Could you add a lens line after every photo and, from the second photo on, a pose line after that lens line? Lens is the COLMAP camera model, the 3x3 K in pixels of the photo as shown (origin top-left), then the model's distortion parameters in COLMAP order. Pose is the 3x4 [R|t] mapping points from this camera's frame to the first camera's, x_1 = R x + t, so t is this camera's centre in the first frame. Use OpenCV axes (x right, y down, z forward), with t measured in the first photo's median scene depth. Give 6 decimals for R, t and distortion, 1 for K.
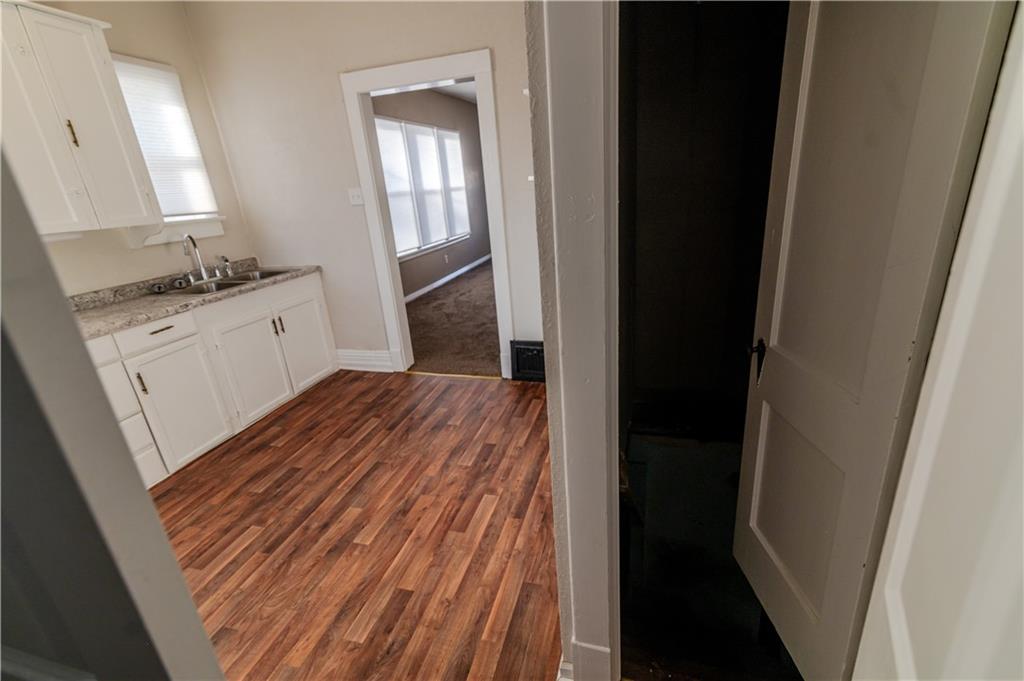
lens RADIAL K [[457.7, 0, 513.8], [0, 457.7, 343.1], [0, 0, 1]] dist [0.020326, -0.001143]
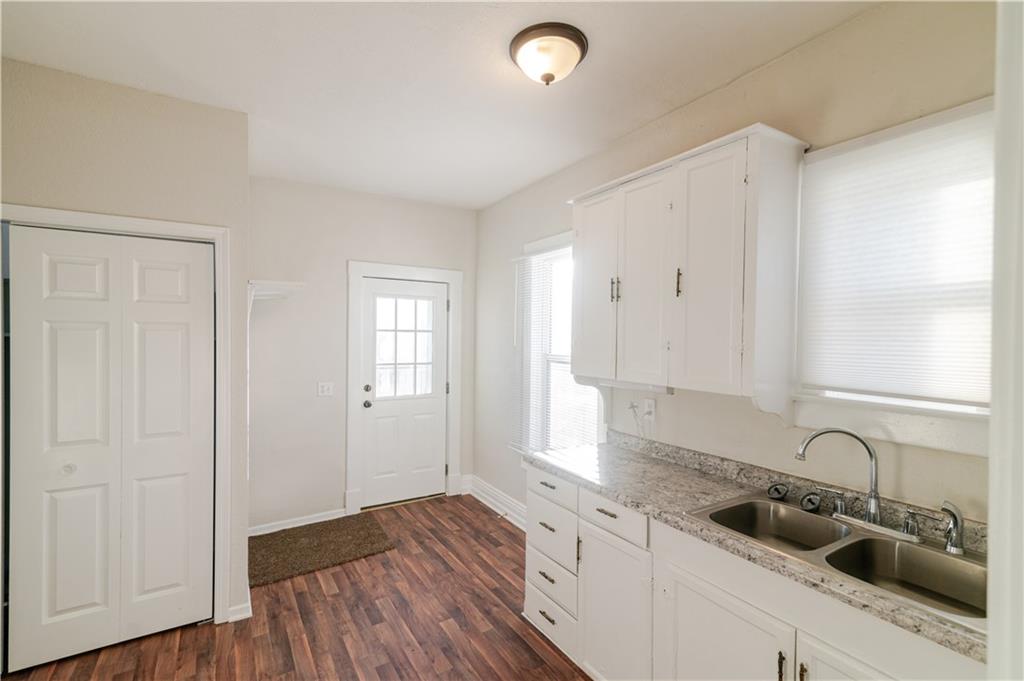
lens RADIAL K [[457.7, 0, 513.8], [0, 457.7, 343.1], [0, 0, 1]] dist [0.020326, -0.001143]
pose [[-0.655016, 0.081389, -0.751219, -0.075093], [-0.213744, 0.933619, 0.287523, -0.440827], [0.724753, 0.348901, -0.594139, 1.114775]]
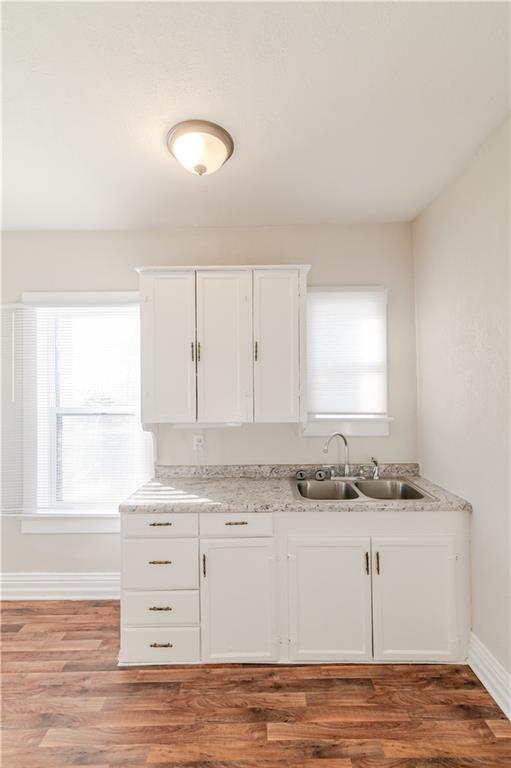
lens RADIAL K [[343.3, 0, 256.3], [0, 343.3, 385.3], [0, 0, 1]] dist [0.020326, -0.001143]
pose [[0.278384, 0.071064, -0.957837, -0.023586], [-0.330286, 0.943523, -0.025992, -0.282143], [0.901894, 0.323596, 0.286133, 0.639068]]
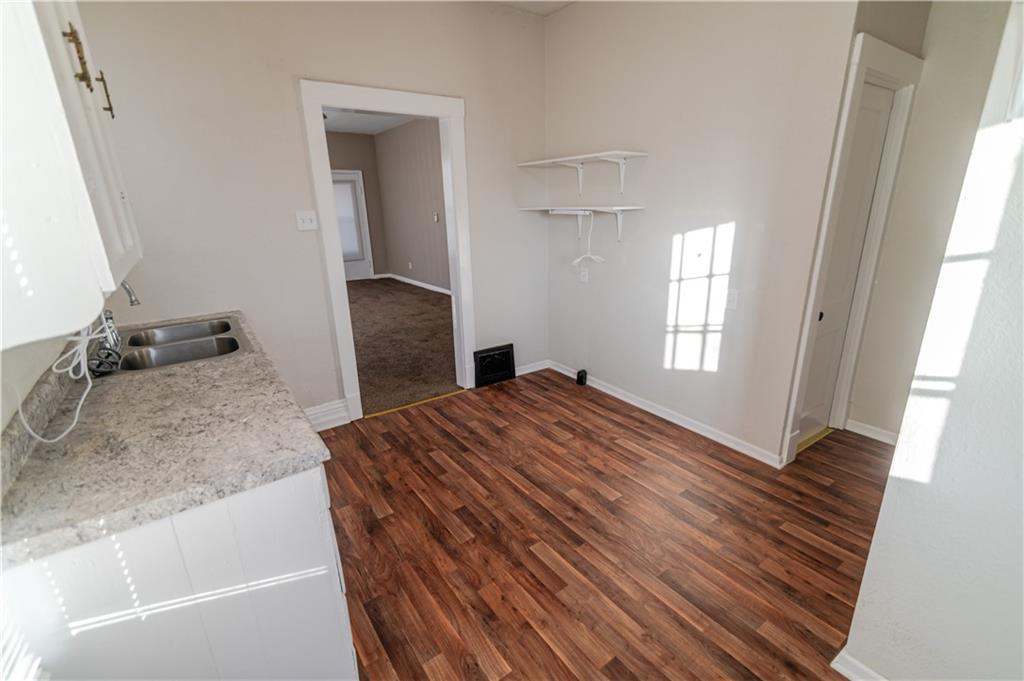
lens RADIAL K [[457.7, 0, 513.8], [0, 457.7, 343.1], [0, 0, 1]] dist [0.020326, -0.001143]
pose [[0.609674, -0.174083, 0.773300, -0.953007], [0.242460, 0.969781, 0.027158, -0.039668], [-0.754659, 0.170936, 0.633459, 0.262792]]
